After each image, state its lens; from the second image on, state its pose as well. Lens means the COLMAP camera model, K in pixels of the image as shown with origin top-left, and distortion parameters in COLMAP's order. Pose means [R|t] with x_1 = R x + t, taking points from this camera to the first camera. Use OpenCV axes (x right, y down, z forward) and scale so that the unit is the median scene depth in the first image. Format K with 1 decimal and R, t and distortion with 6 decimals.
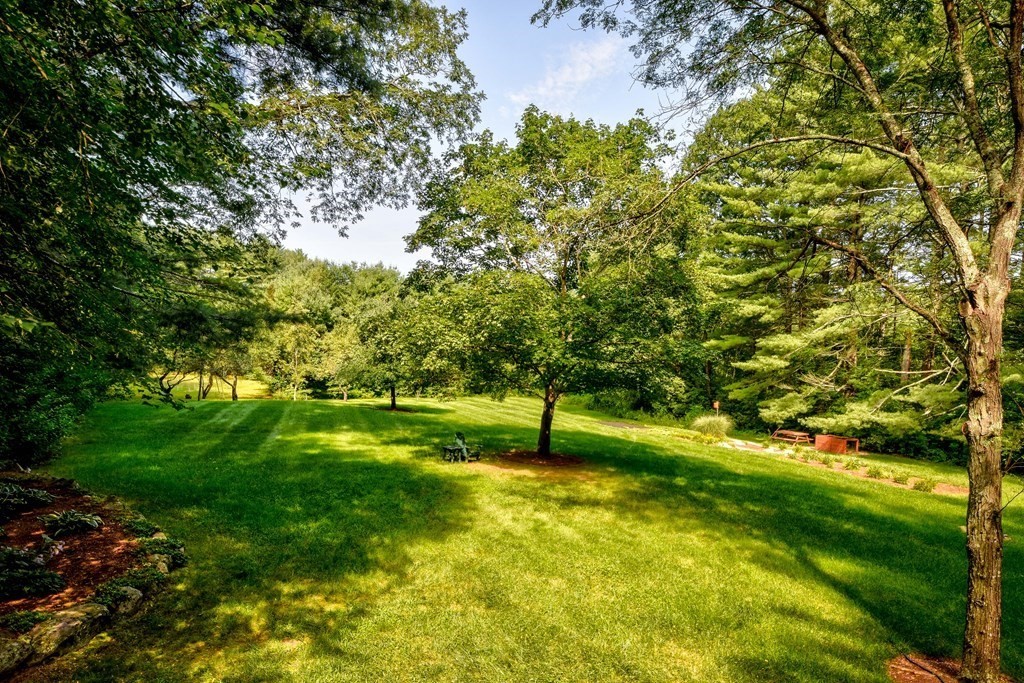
lens RADIAL K [[550.1, 0, 515.3], [0, 550.1, 391.9], [0, 0, 1]] dist [0.052235, -0.043617]
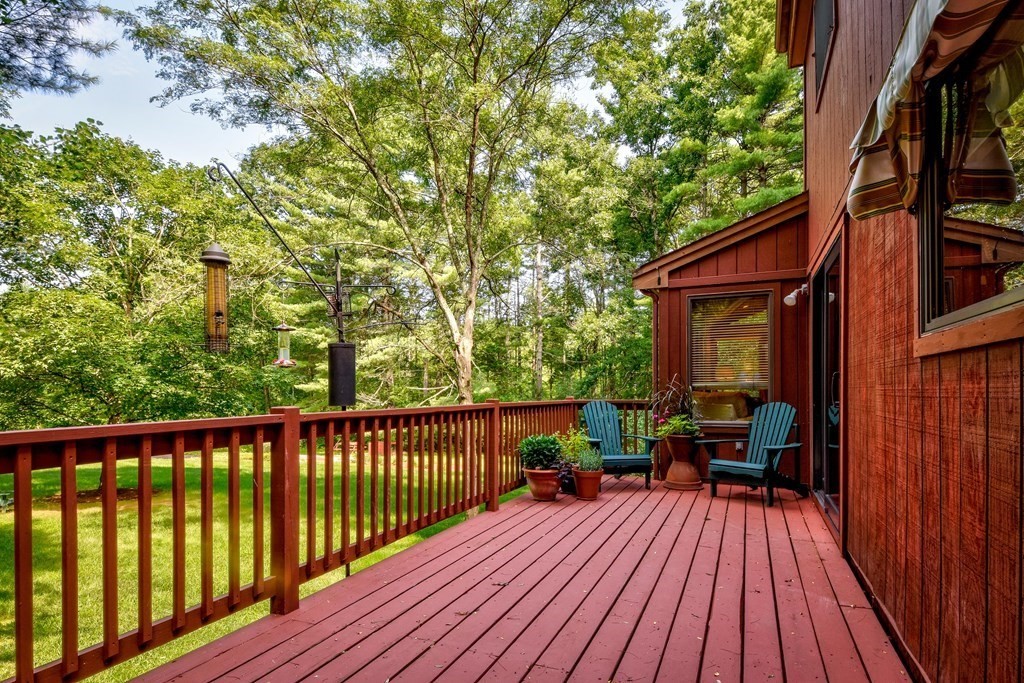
lens RADIAL K [[550.1, 0, 515.3], [0, 550.1, 391.9], [0, 0, 1]] dist [0.052235, -0.043617]
pose [[0.714772, -0.035243, 0.698469, -0.072340], [0.062716, 0.997936, -0.013827, 0.003738], [-0.696539, 0.053689, 0.715507, -0.094982]]
